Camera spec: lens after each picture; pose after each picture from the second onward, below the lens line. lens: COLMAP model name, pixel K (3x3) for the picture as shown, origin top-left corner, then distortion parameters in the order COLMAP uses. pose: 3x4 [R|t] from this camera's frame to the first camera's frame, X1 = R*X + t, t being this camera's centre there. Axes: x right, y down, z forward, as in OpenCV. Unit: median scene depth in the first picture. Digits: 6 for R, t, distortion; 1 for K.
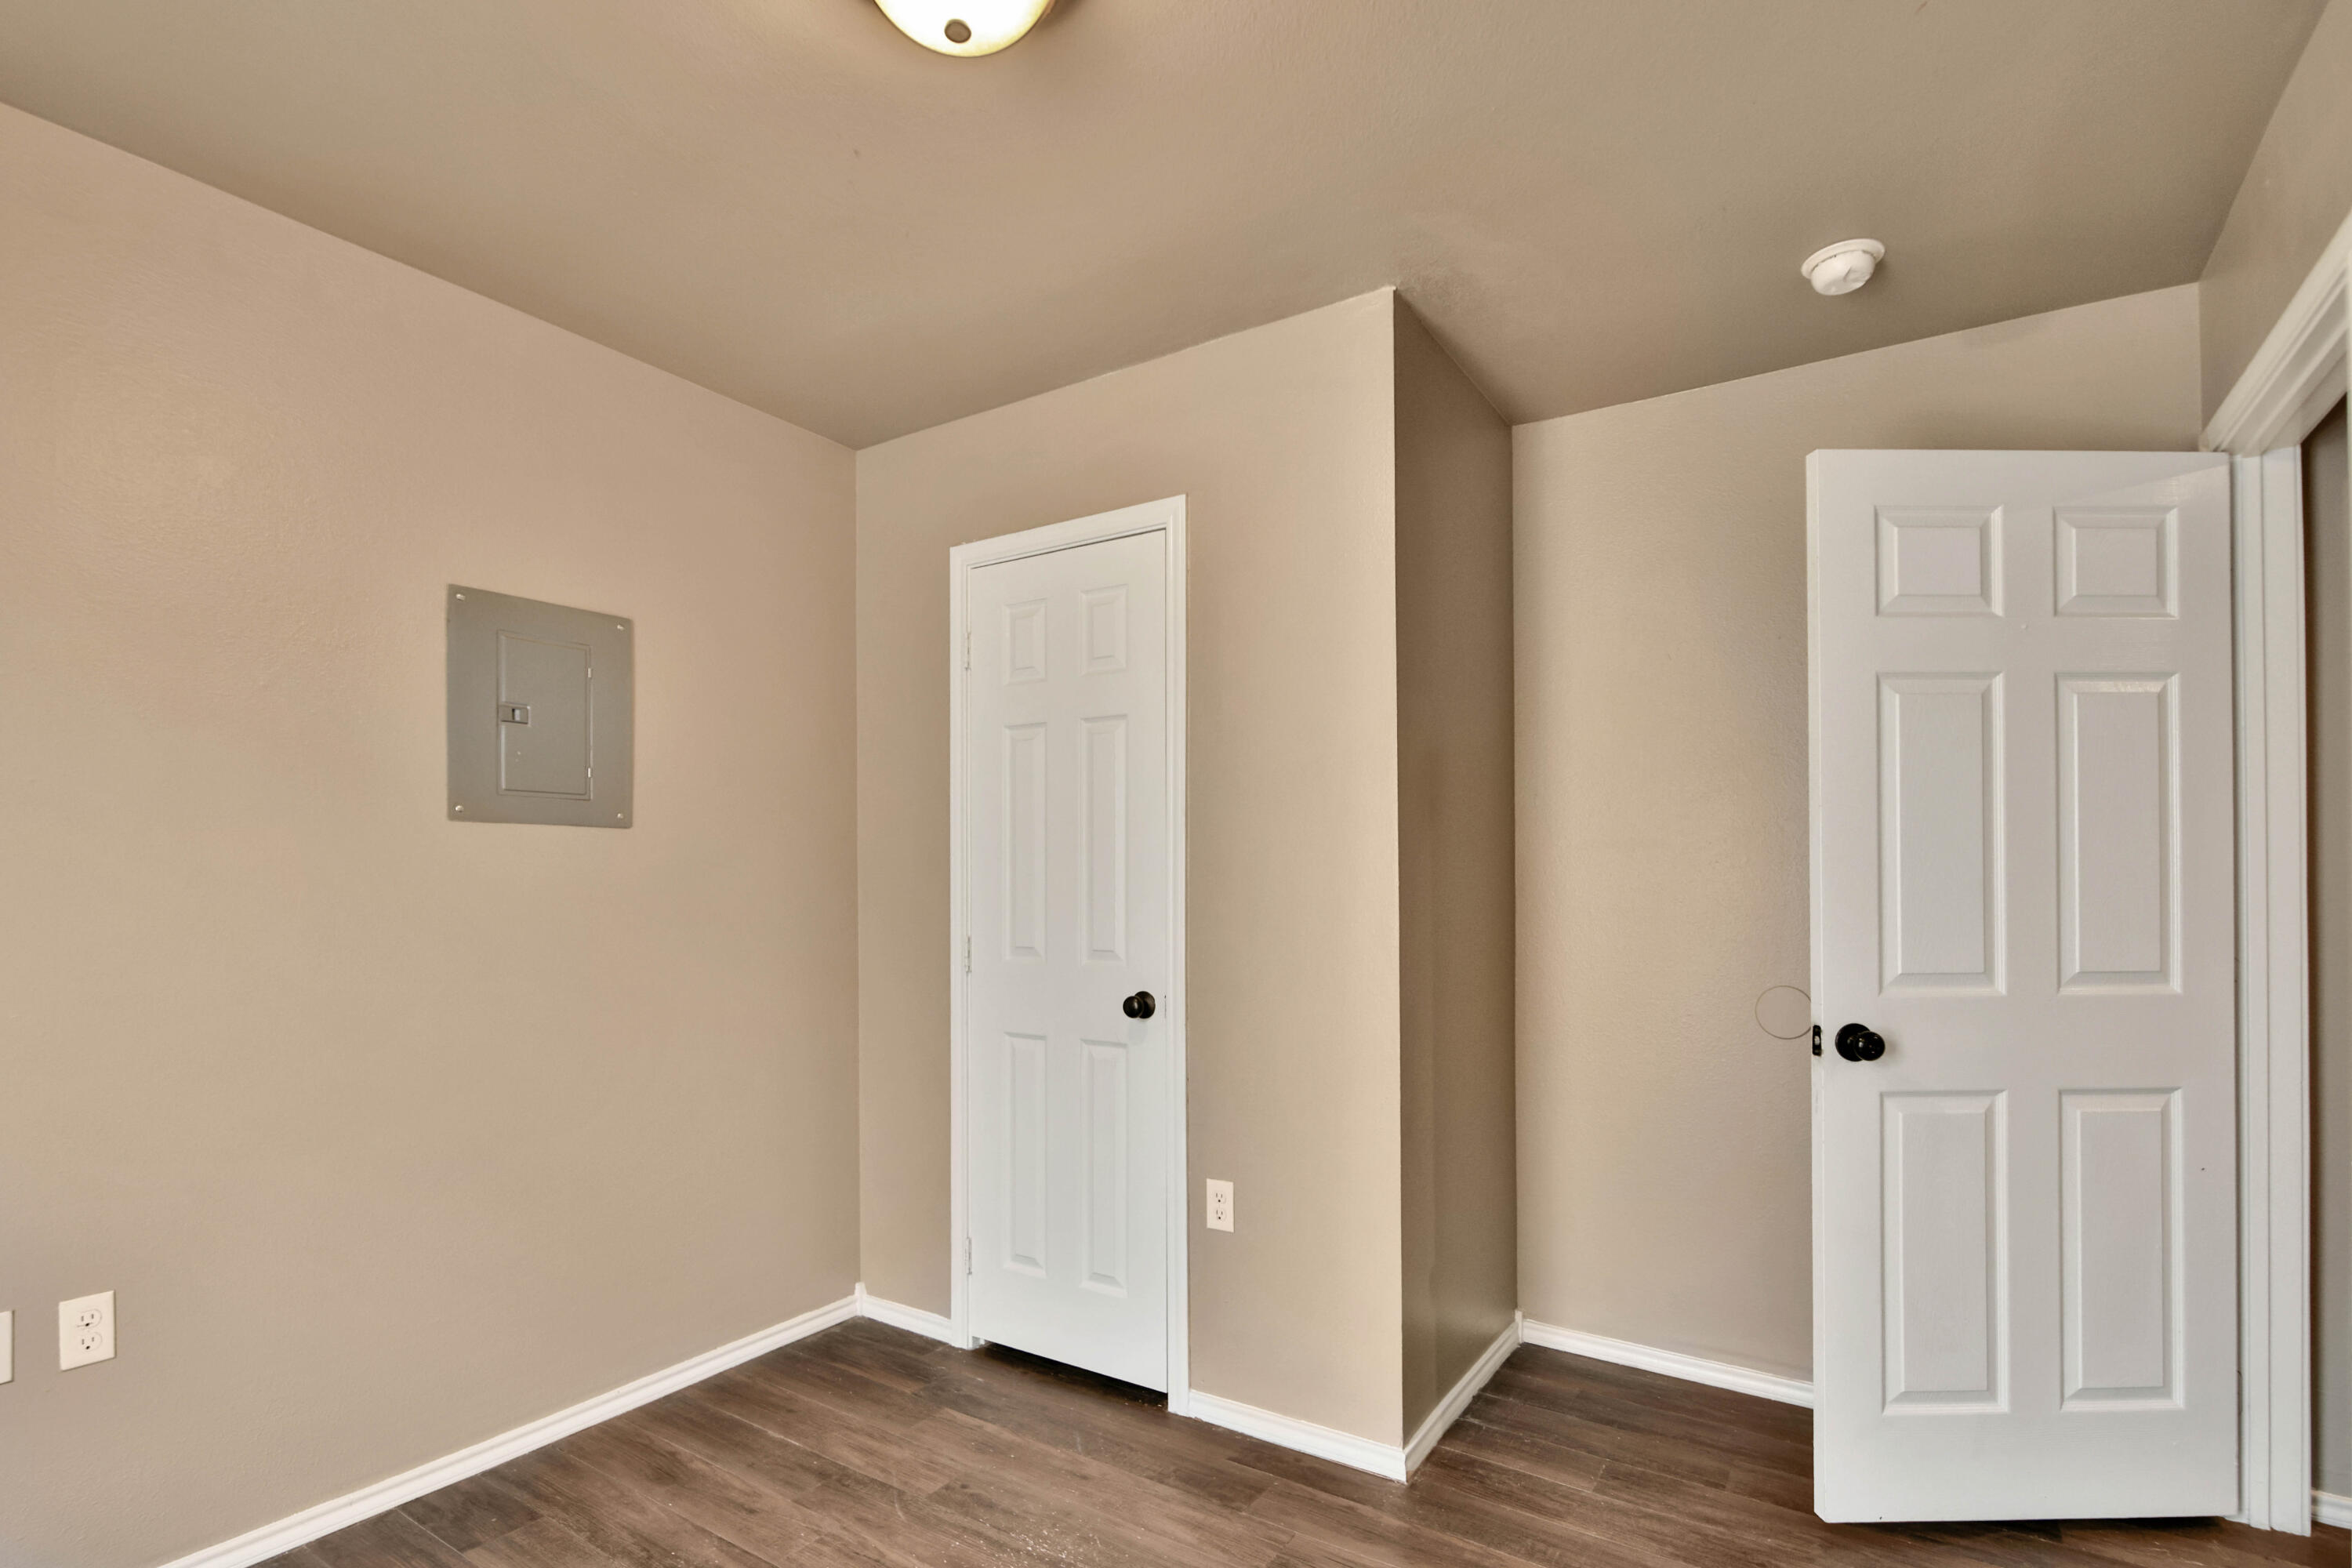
lens RADIAL K [[1122.6, 0, 1199.5], [0, 1122.6, 873.0], [0, 0, 1]] dist [0.011953, -0.011932]
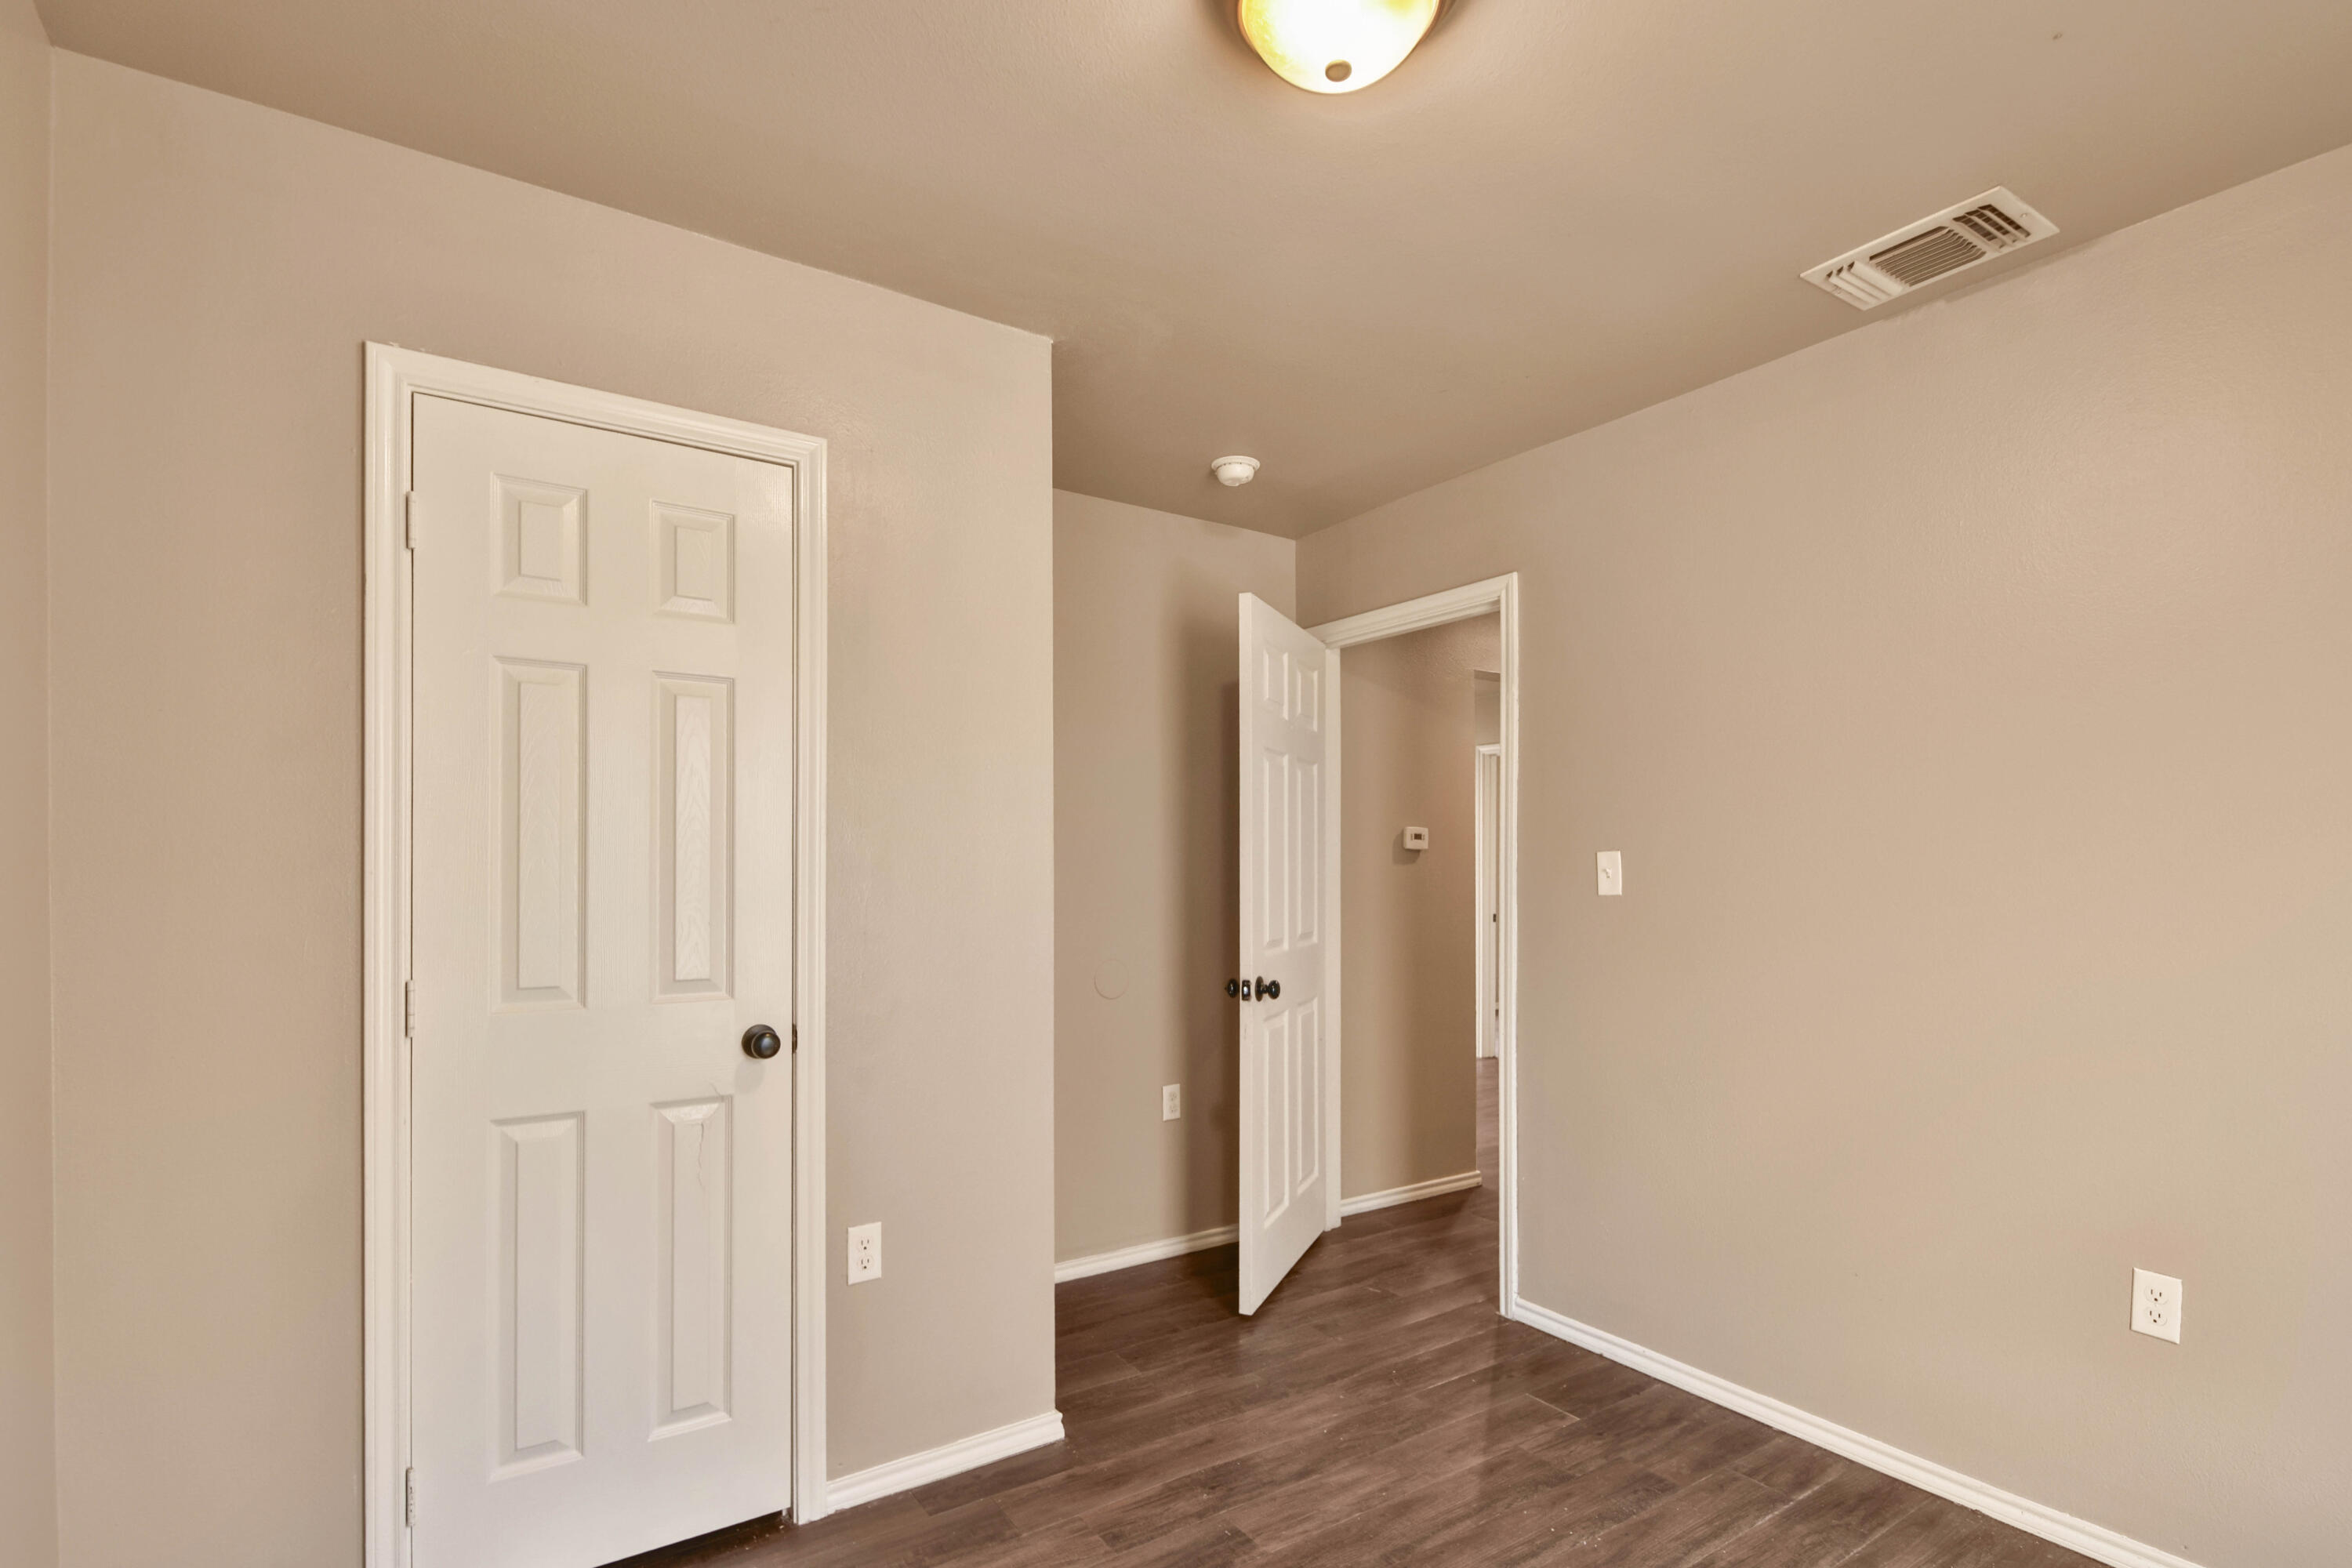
lens RADIAL K [[1099.7, 0, 1176.1], [0, 1099.7, 844.0], [0, 0, 1]] dist [0.001773, -0.007371]
pose [[0.399469, 0.021274, 0.916500, -0.747365], [-0.004694, 0.999765, -0.021161, -0.010392], [-0.916735, 0.004151, 0.399475, 0.464972]]
